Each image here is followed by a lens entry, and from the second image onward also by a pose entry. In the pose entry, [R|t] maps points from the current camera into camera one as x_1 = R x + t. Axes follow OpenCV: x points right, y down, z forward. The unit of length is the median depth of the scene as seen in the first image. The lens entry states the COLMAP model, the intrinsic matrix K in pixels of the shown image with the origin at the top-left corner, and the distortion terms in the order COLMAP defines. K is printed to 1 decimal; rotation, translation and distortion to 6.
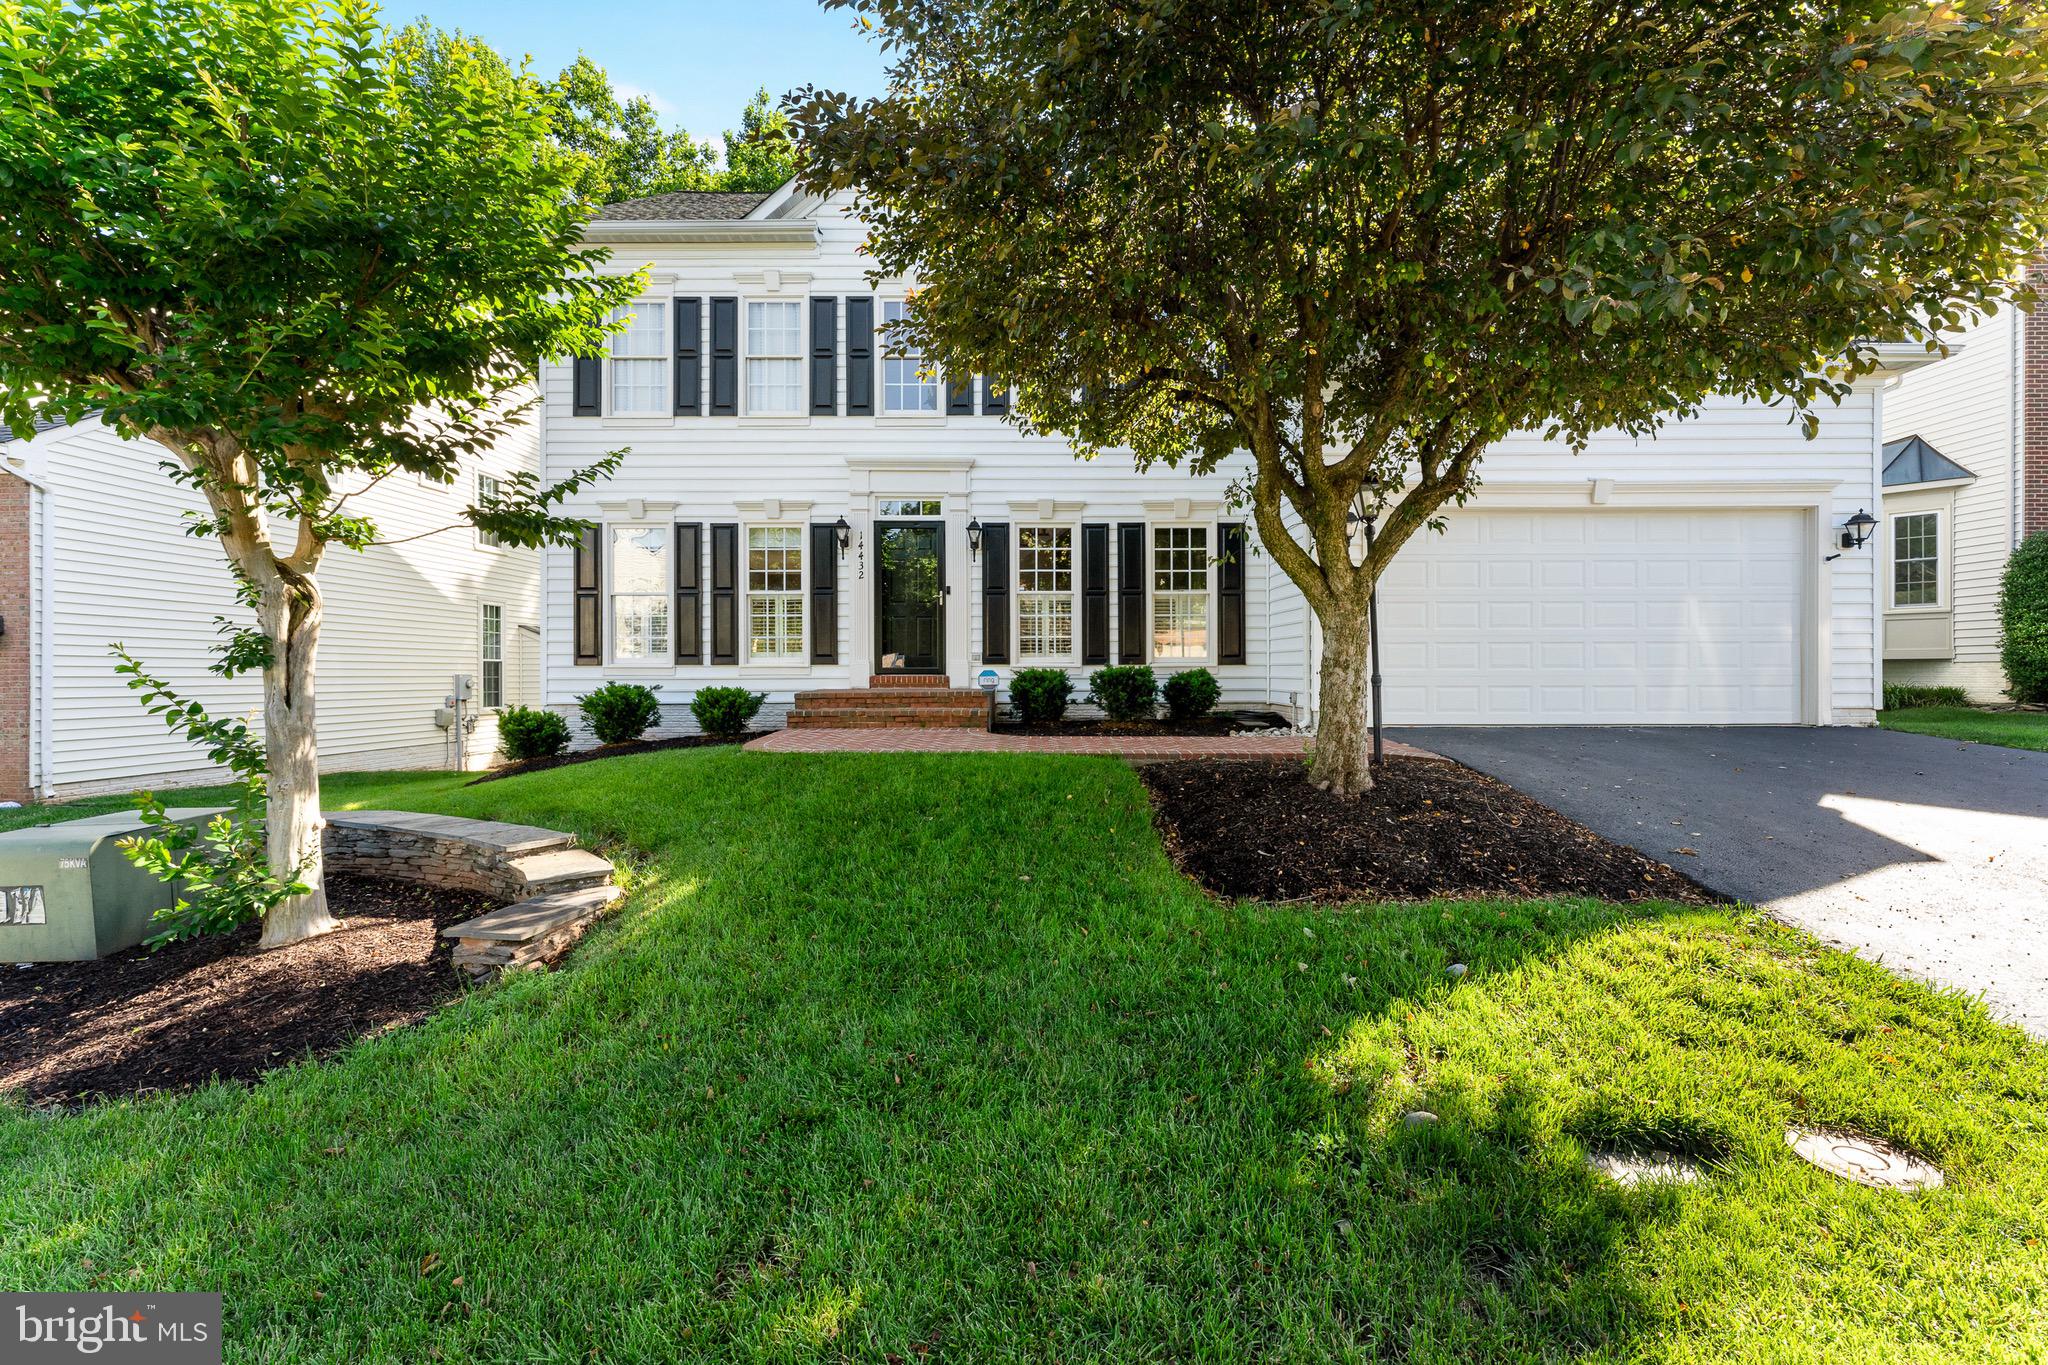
lens RADIAL K [[839.1, 0, 1024.0], [0, 839.1, 682.5], [0, 0, 1]] dist [-0.000204, -0.000024]
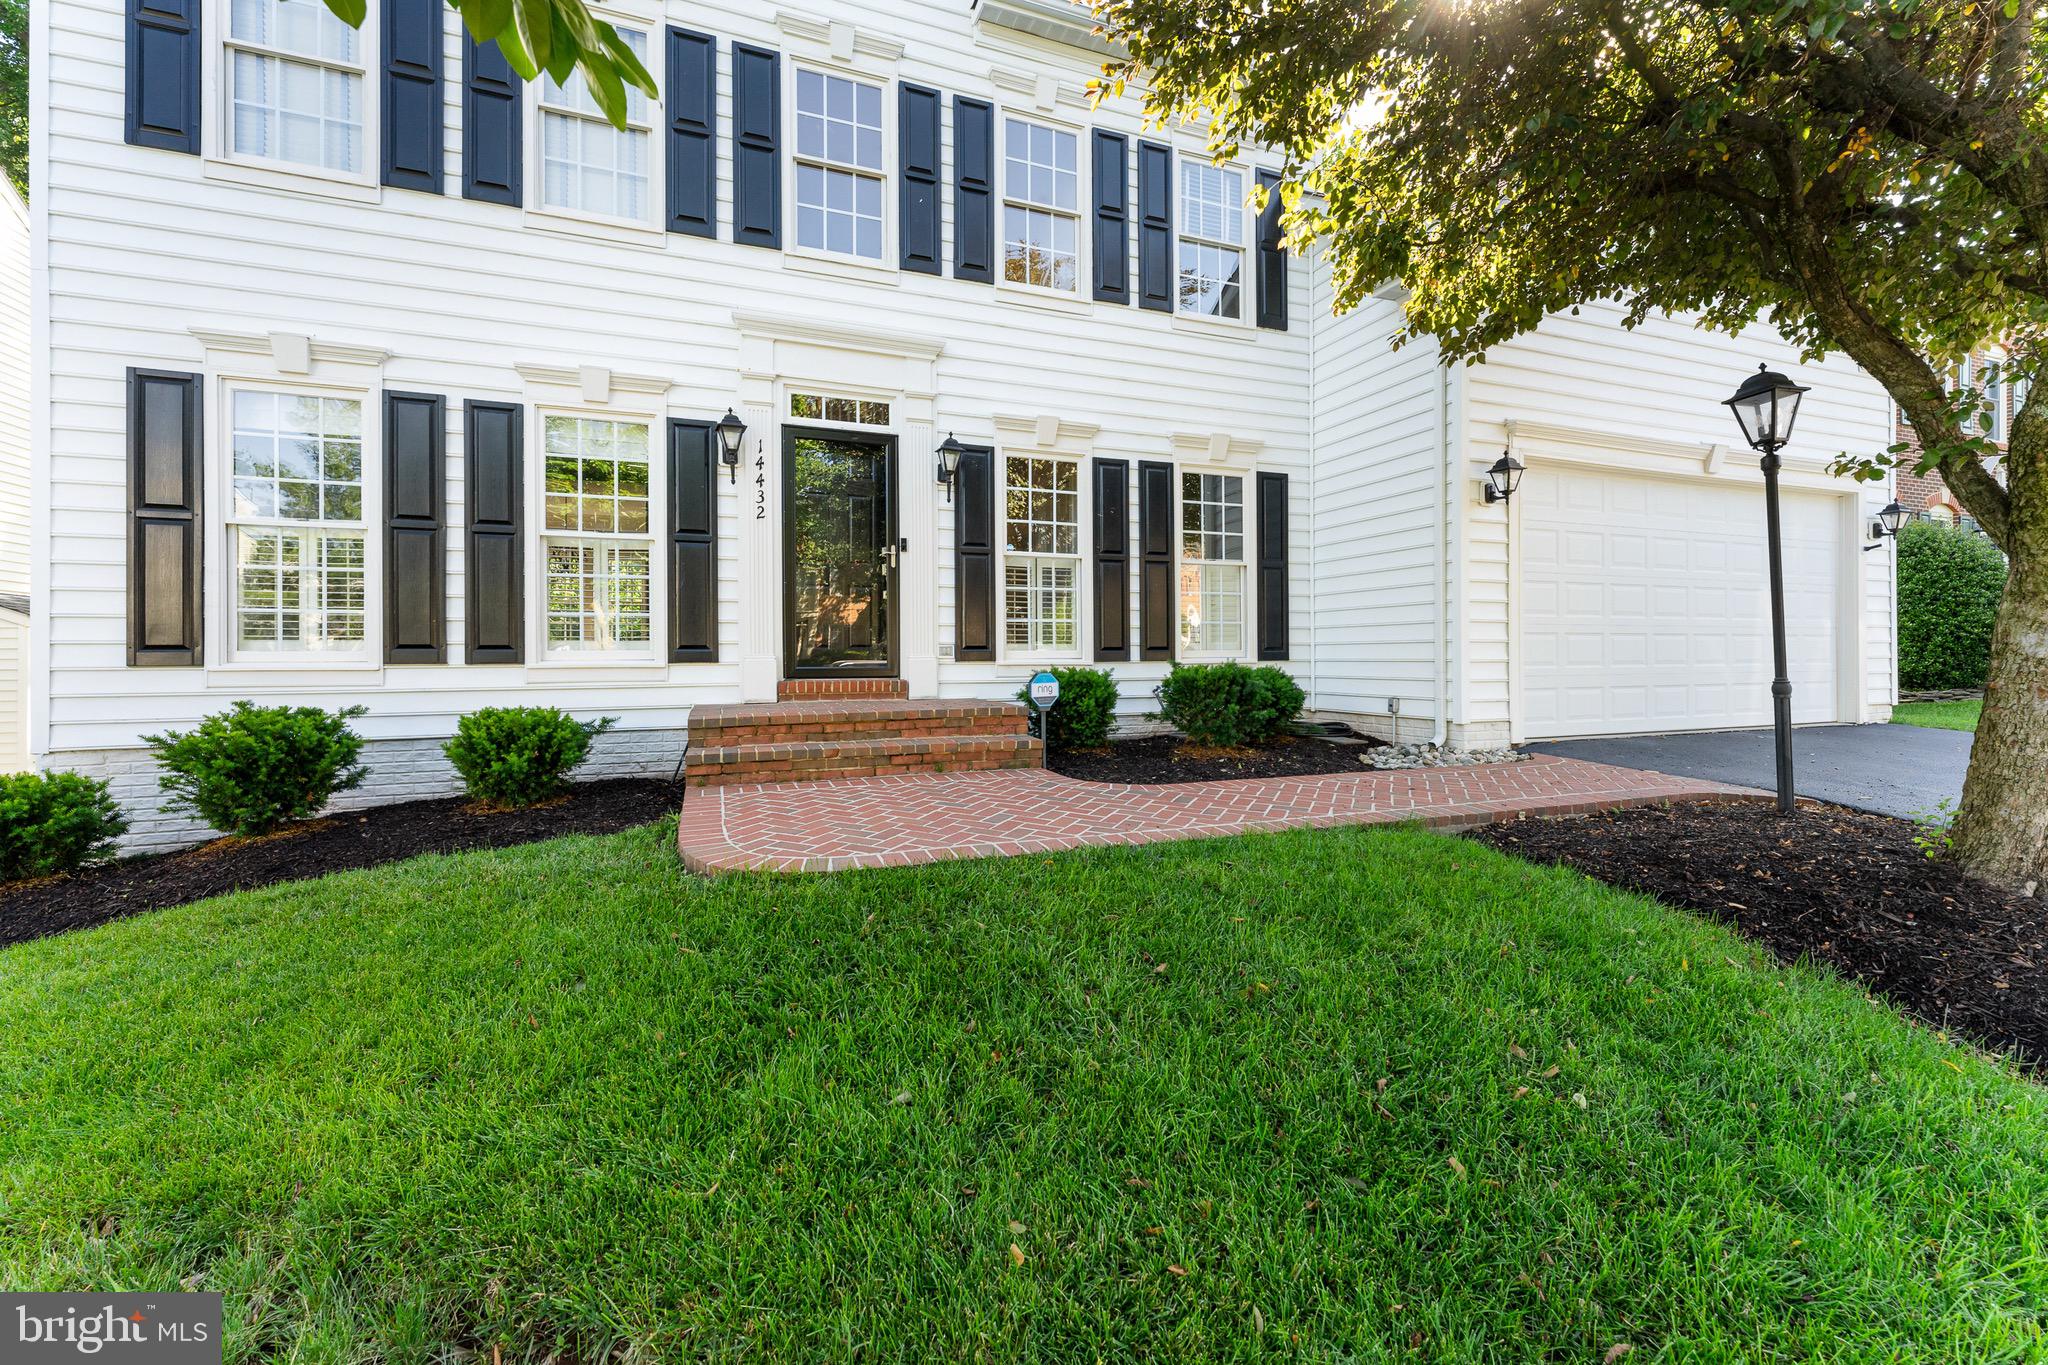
lens RADIAL K [[848.1, 0, 1022.8], [0, 848.1, 662.8], [0, 0, 1]] dist [-0.000230, 0.000101]
pose [[0.930917, -0.004817, 0.365200, -0.241168], [0.008857, 0.999917, -0.009388, -0.013691], [-0.365124, 0.011974, 0.930882, 0.371107]]
